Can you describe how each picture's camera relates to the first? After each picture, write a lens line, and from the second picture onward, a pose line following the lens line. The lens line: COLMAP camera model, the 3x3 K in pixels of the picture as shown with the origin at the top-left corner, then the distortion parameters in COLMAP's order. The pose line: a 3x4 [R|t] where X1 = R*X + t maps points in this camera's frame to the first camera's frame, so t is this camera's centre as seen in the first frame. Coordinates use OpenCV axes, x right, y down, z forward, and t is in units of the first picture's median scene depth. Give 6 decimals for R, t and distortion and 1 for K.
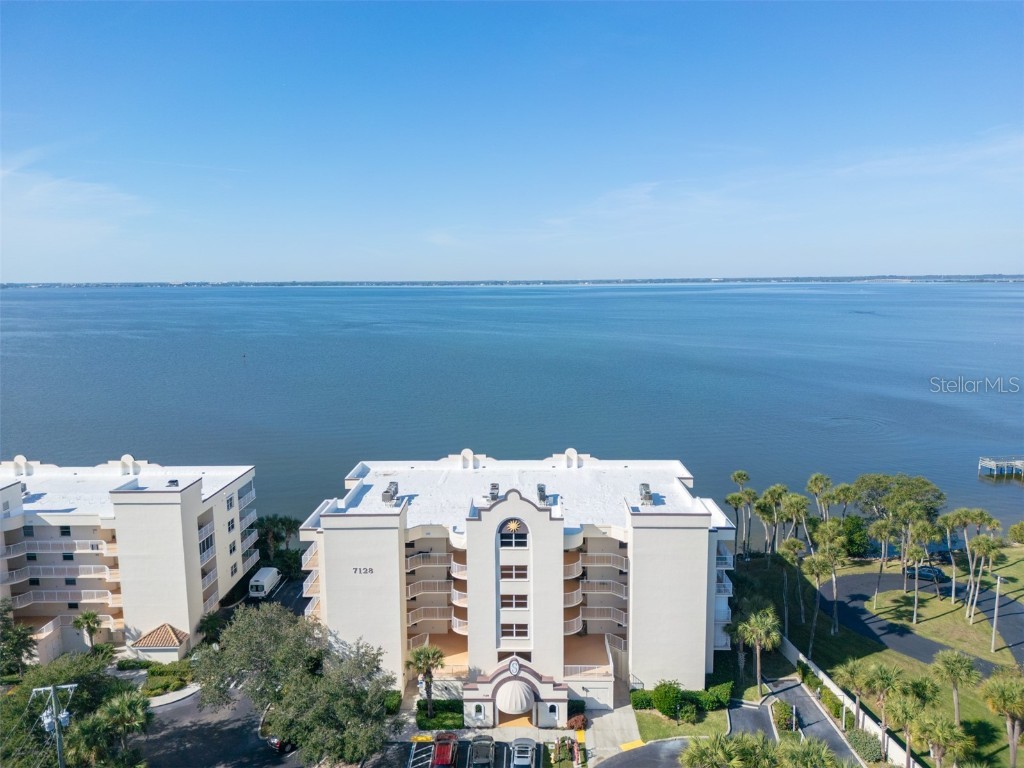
lens RADIAL K [[703.8, 0, 512.0], [0, 703.8, 384.0], [0, 0, 1]] dist [0.000863, -0.001650]
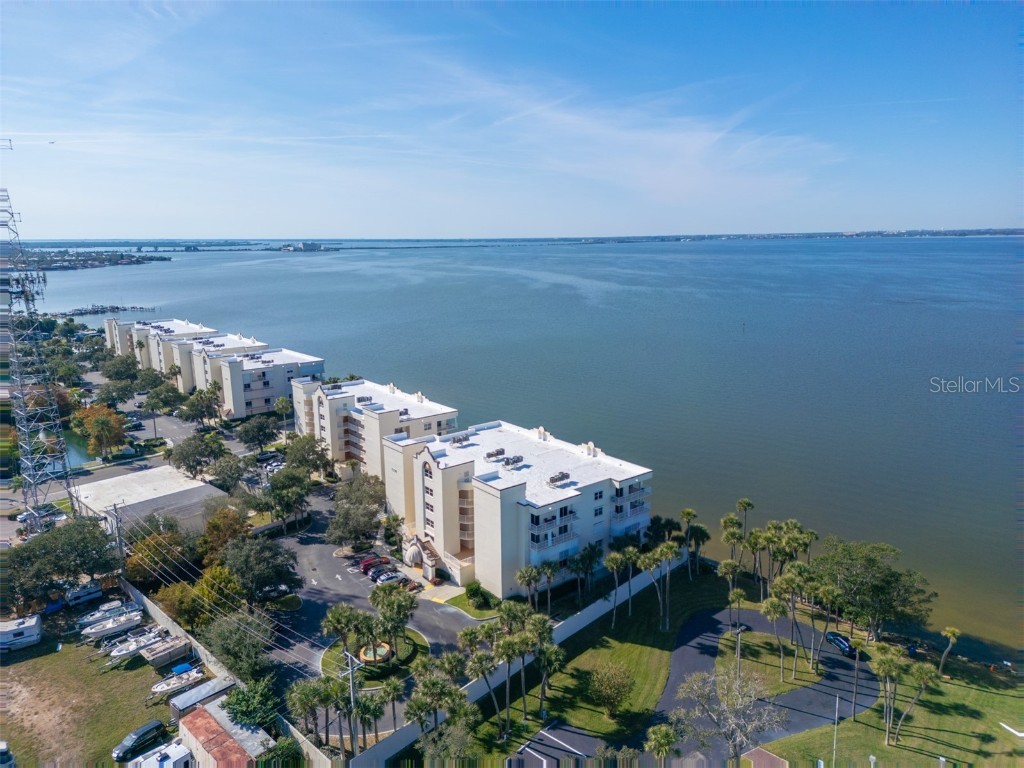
lens RADIAL K [[699.4, 0, 520.2], [0, 699.4, 384.5], [0, 0, 1]] dist [0.108953, -0.095985]
pose [[0.646333, 0.157320, -0.746662, 1.486147], [-0.106751, 0.987535, 0.115664, -0.244823], [0.755552, 0.004950, 0.655071, -0.019498]]
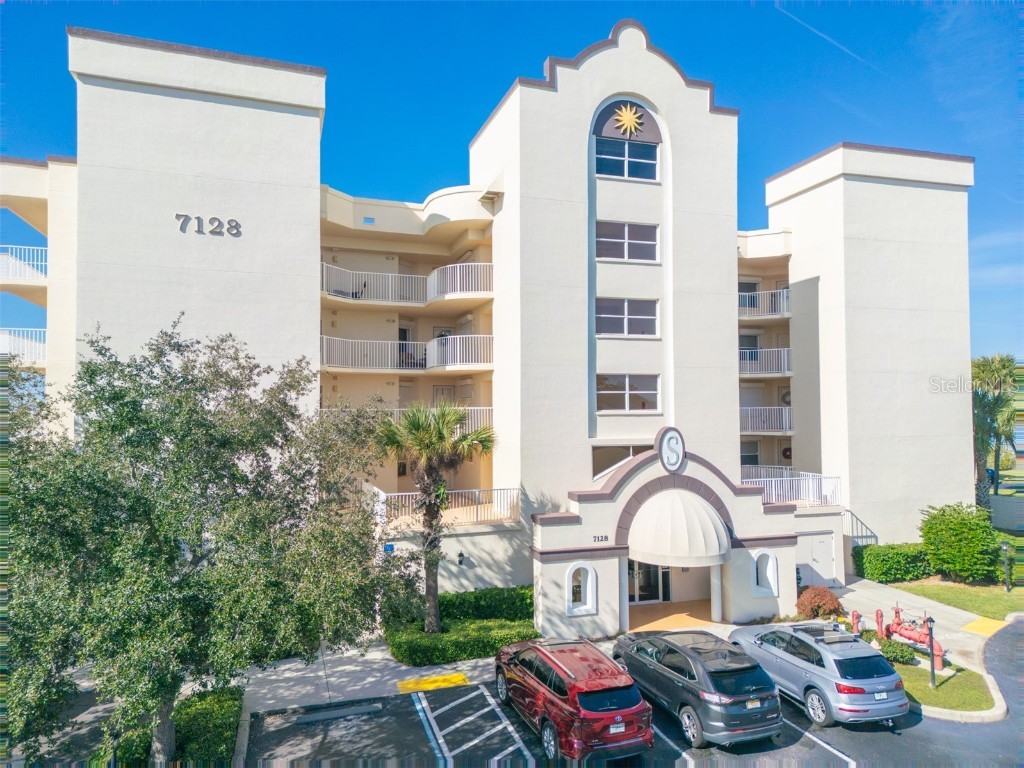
lens RADIAL K [[699.4, 0, 520.2], [0, 699.4, 384.5], [0, 0, 1]] dist [0.108953, -0.095985]
pose [[0.940467, 0.020888, 0.339243, -0.191506], [0.037543, 0.985618, -0.164766, 0.415434], [-0.337806, 0.167693, 0.926157, 0.663804]]
